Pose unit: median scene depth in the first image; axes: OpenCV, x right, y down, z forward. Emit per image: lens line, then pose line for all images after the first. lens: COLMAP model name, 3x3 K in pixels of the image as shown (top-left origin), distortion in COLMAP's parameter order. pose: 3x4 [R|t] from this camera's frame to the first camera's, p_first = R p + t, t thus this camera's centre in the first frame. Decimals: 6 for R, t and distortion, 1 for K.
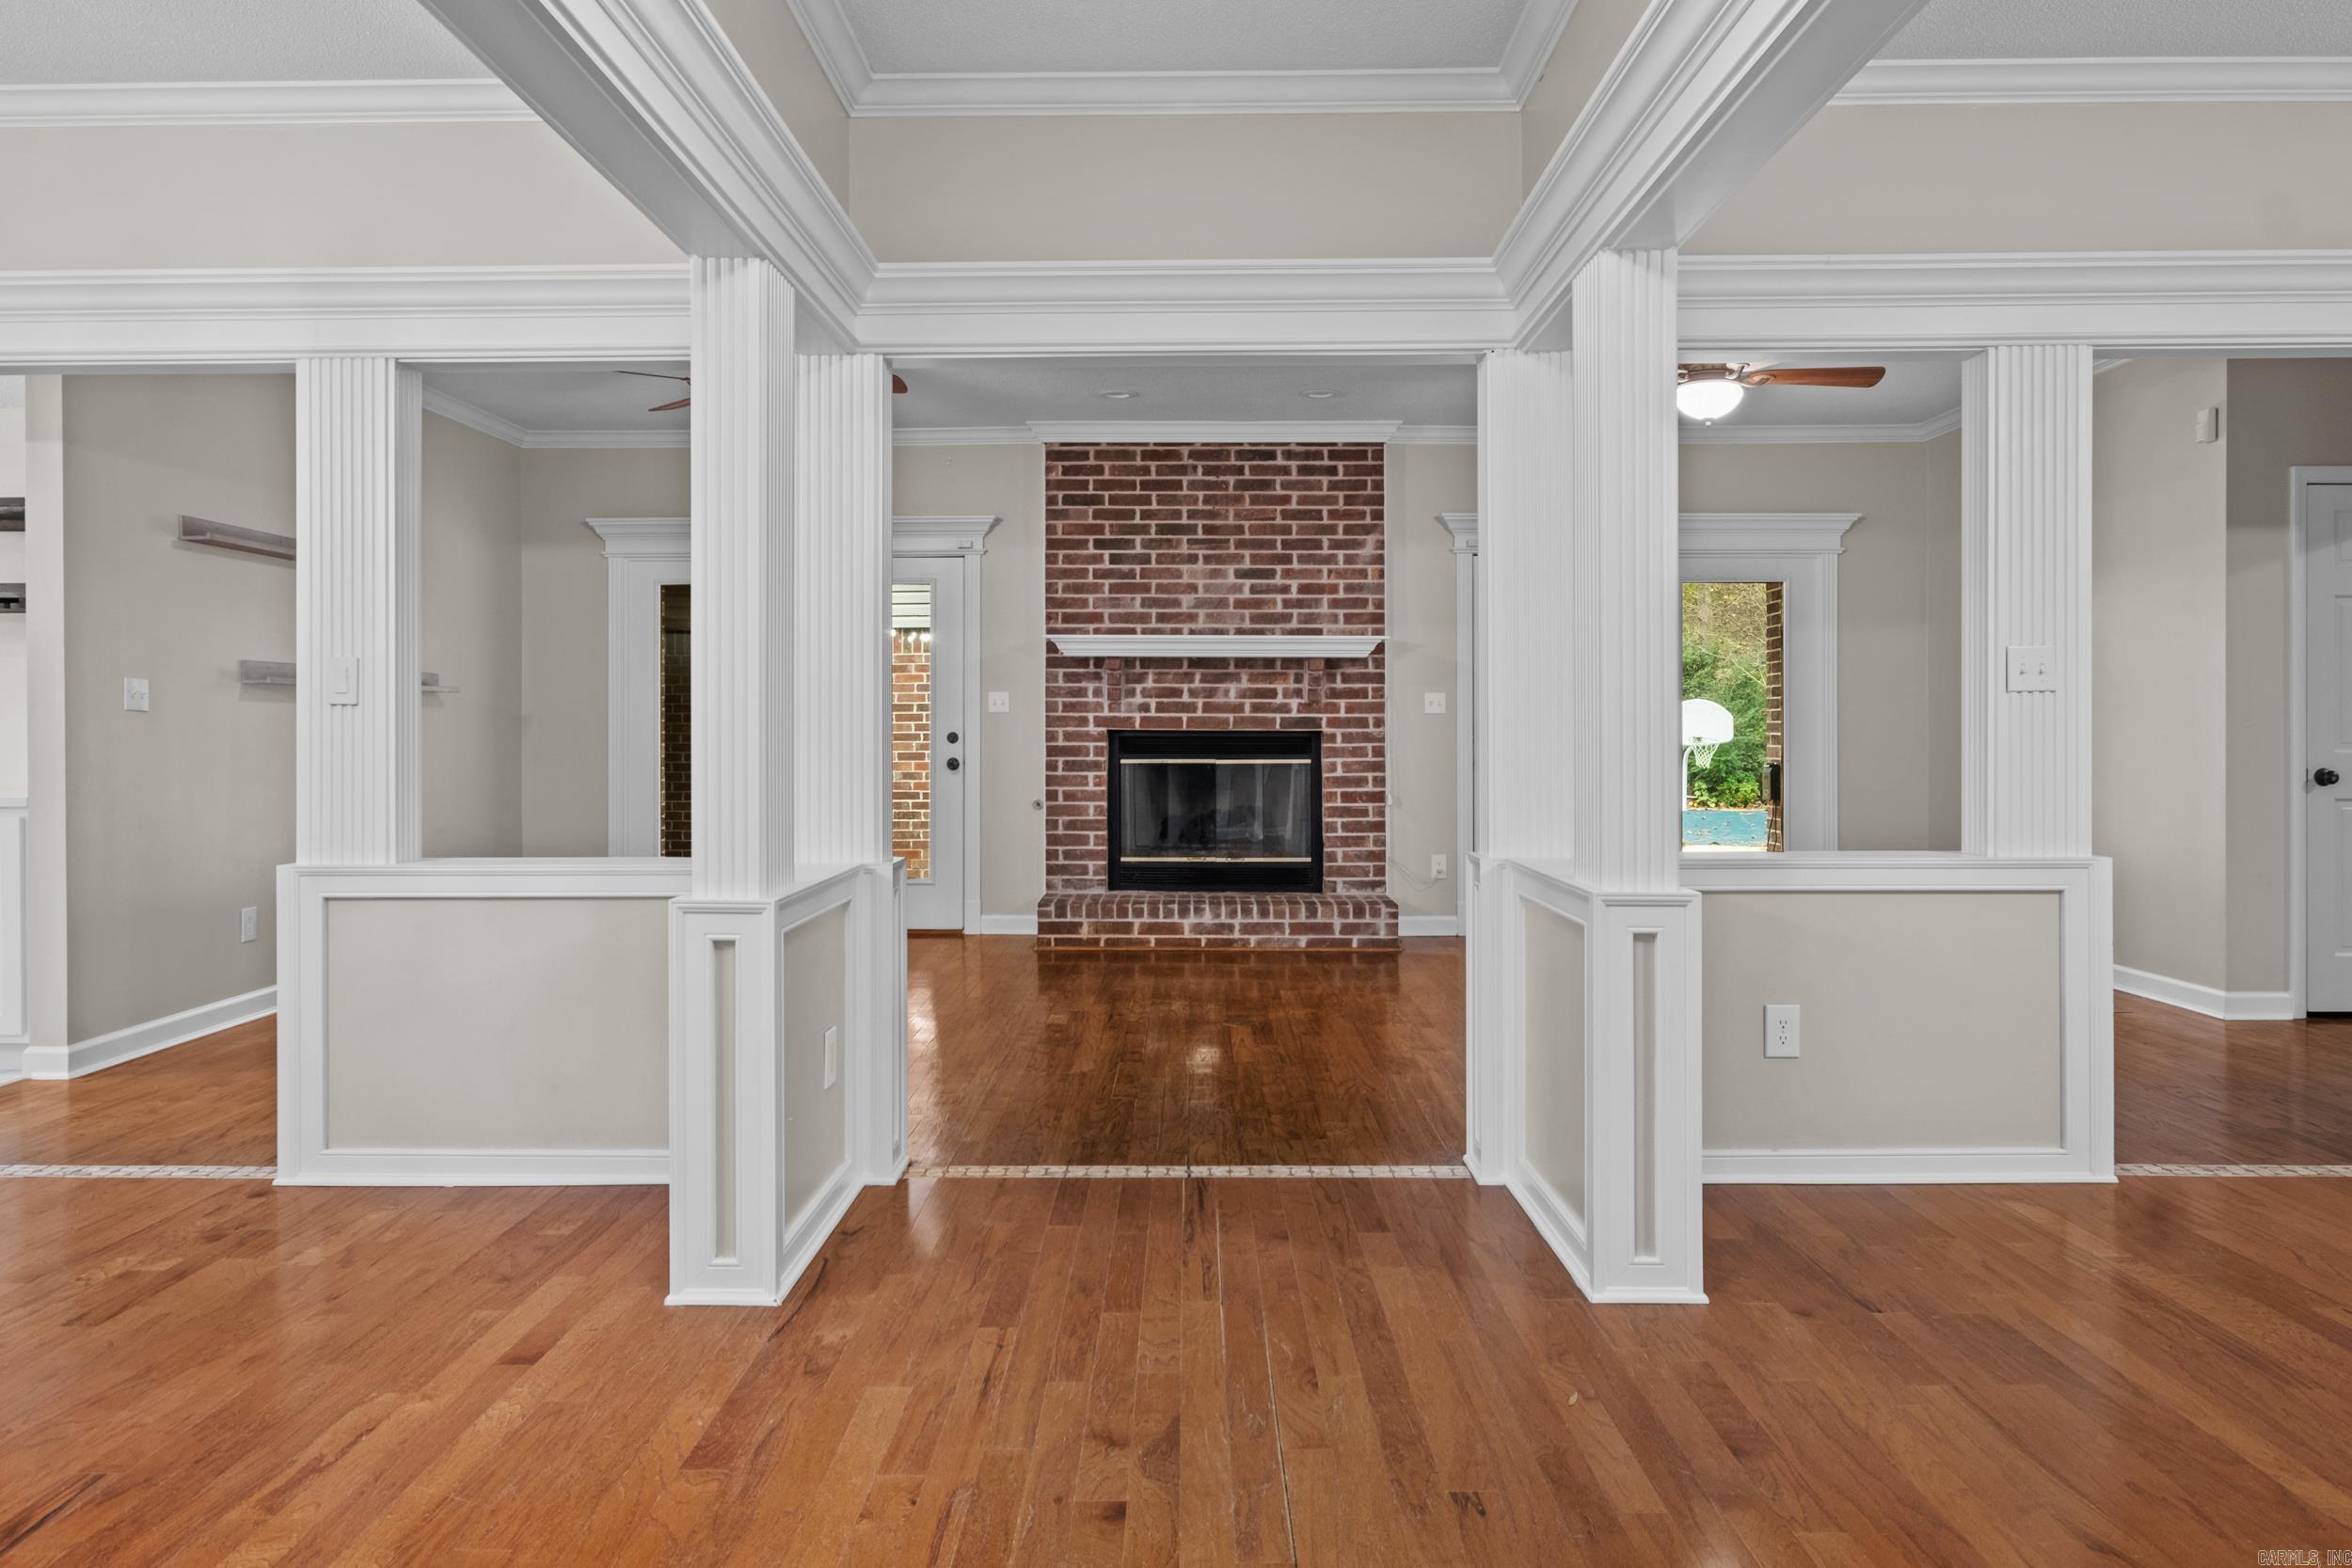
lens RADIAL K [[1565.0, 0, 1178.0], [0, 1565.0, 767.1], [0, 0, 1]] dist [-0.009954, -0.000770]
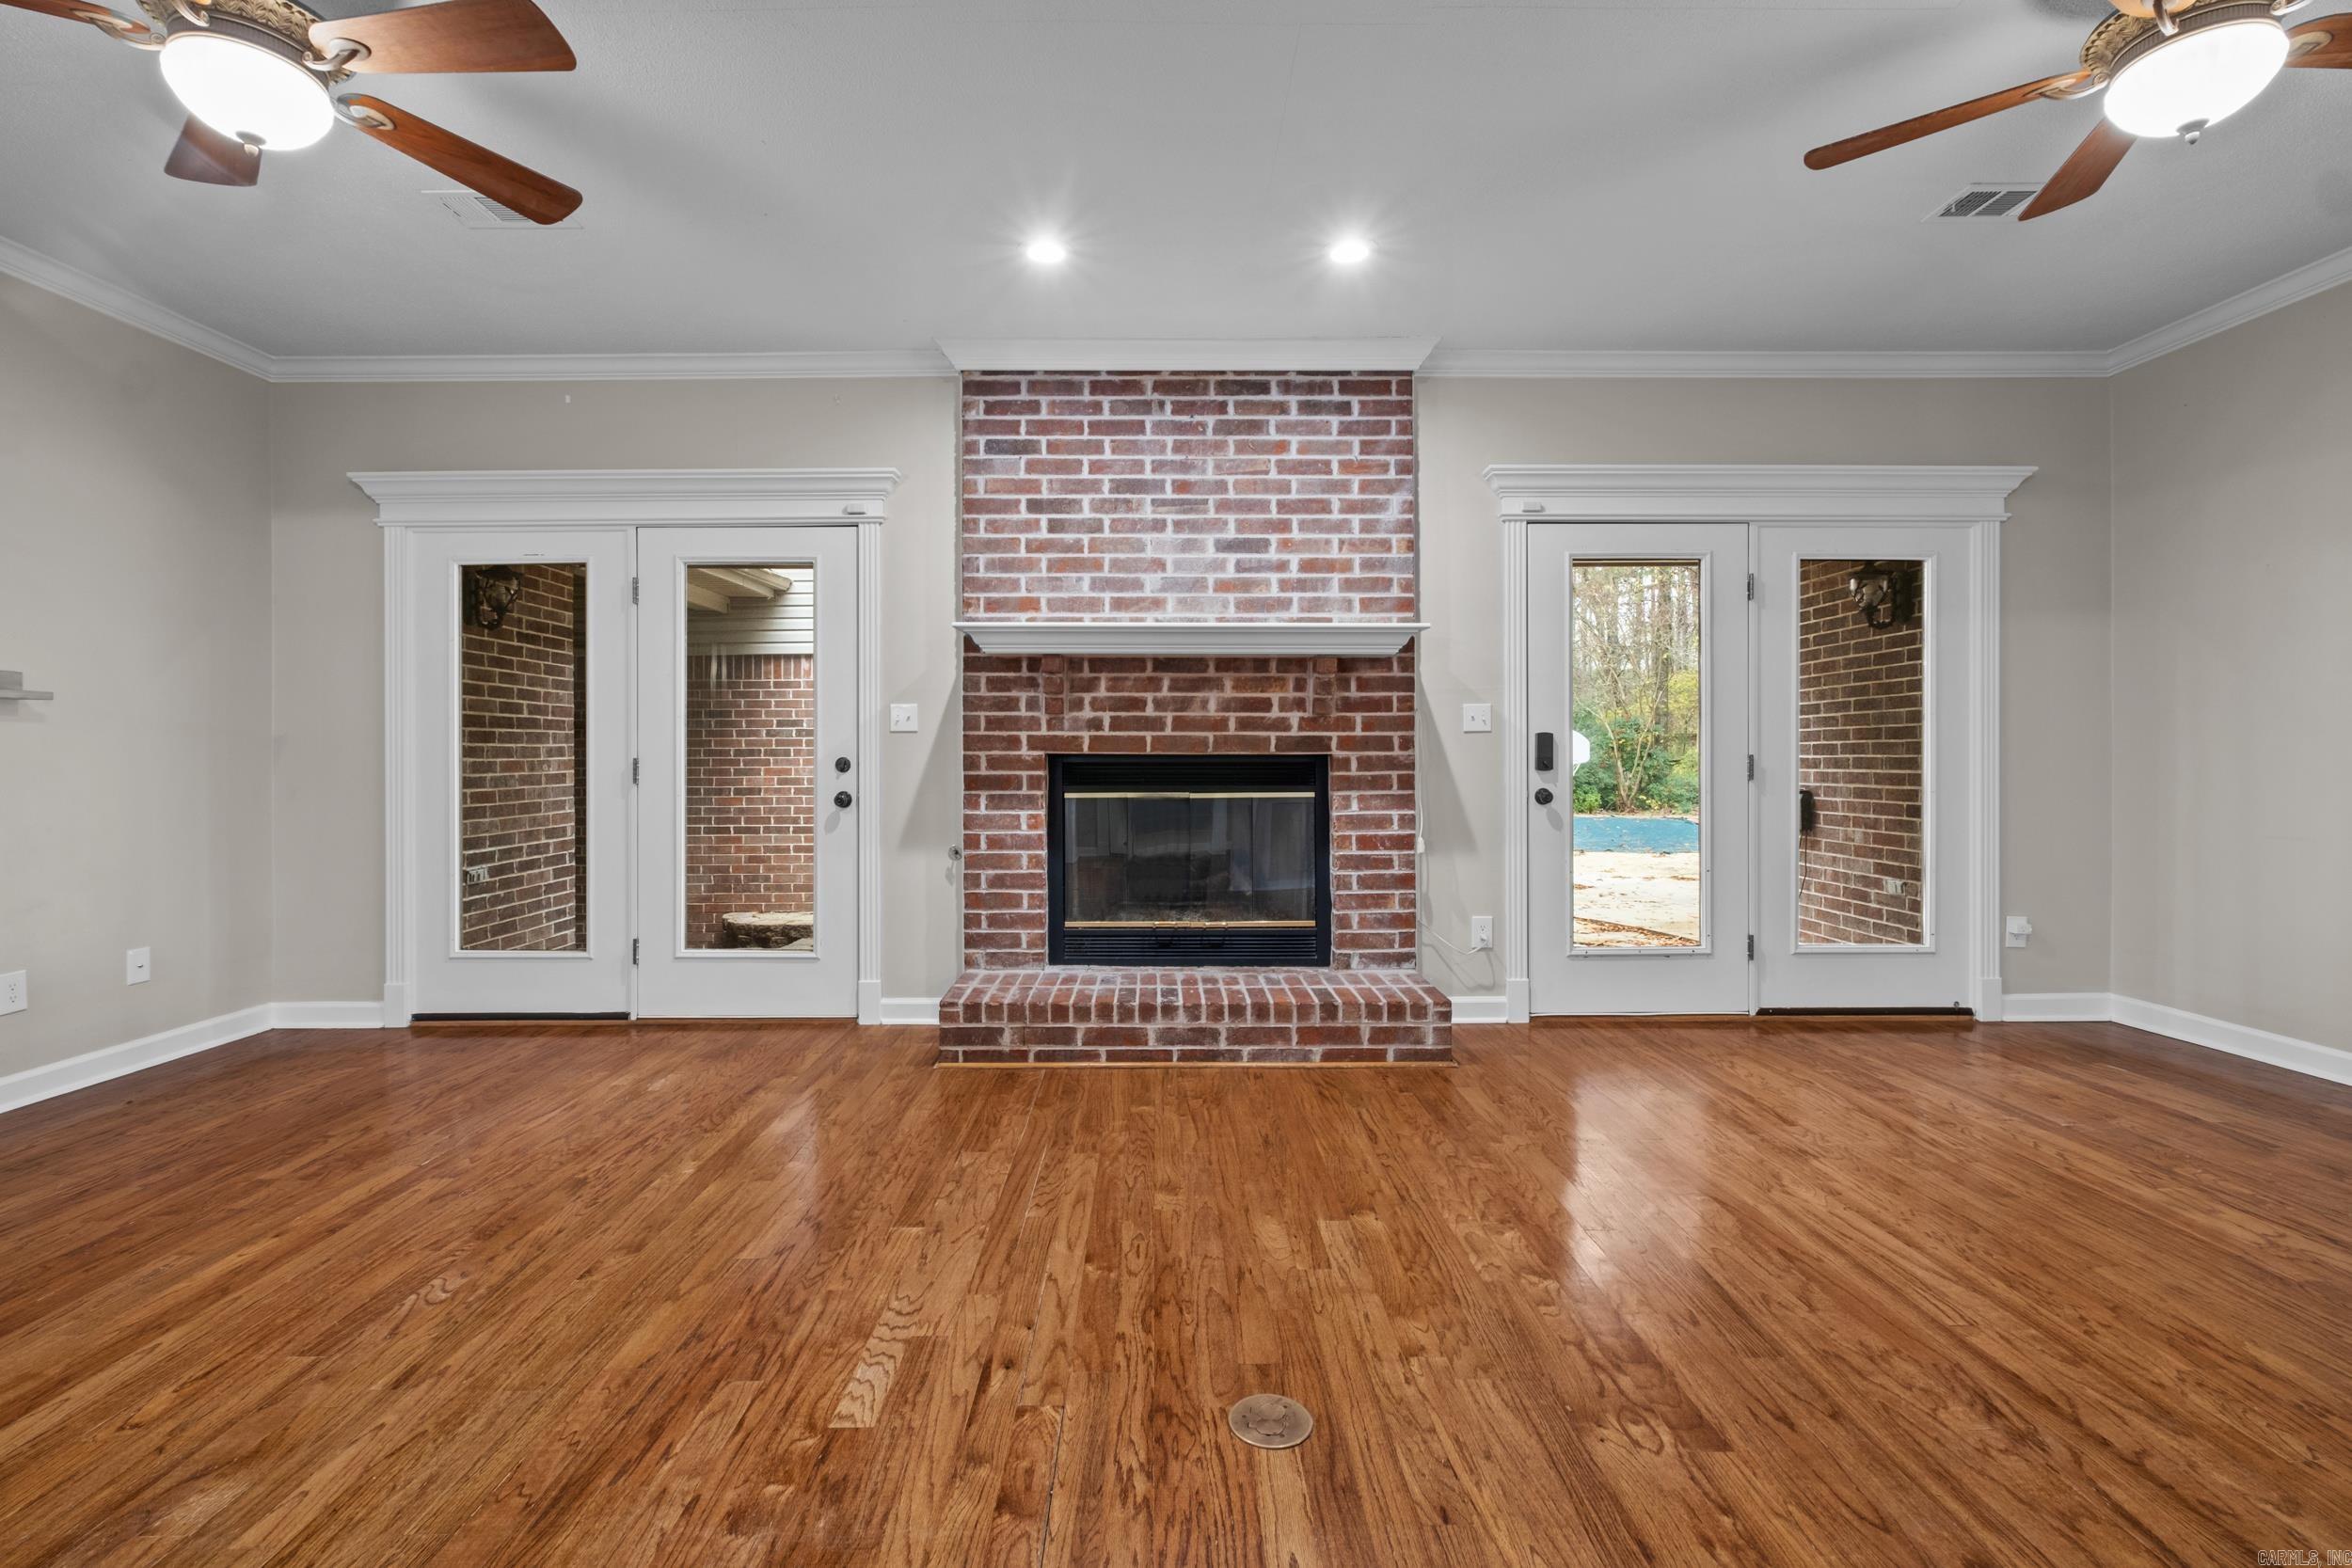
lens RADIAL K [[1030.6, 0, 1164.9], [0, 1030.6, 769.1], [0, 0, 1]] dist [-0.007969, -0.000268]
pose [[0.999889, -0.002591, 0.014677, 0.004666], [0.002712, 0.999963, -0.008208, -0.012361], [-0.014655, 0.008247, 0.999859, 0.506749]]
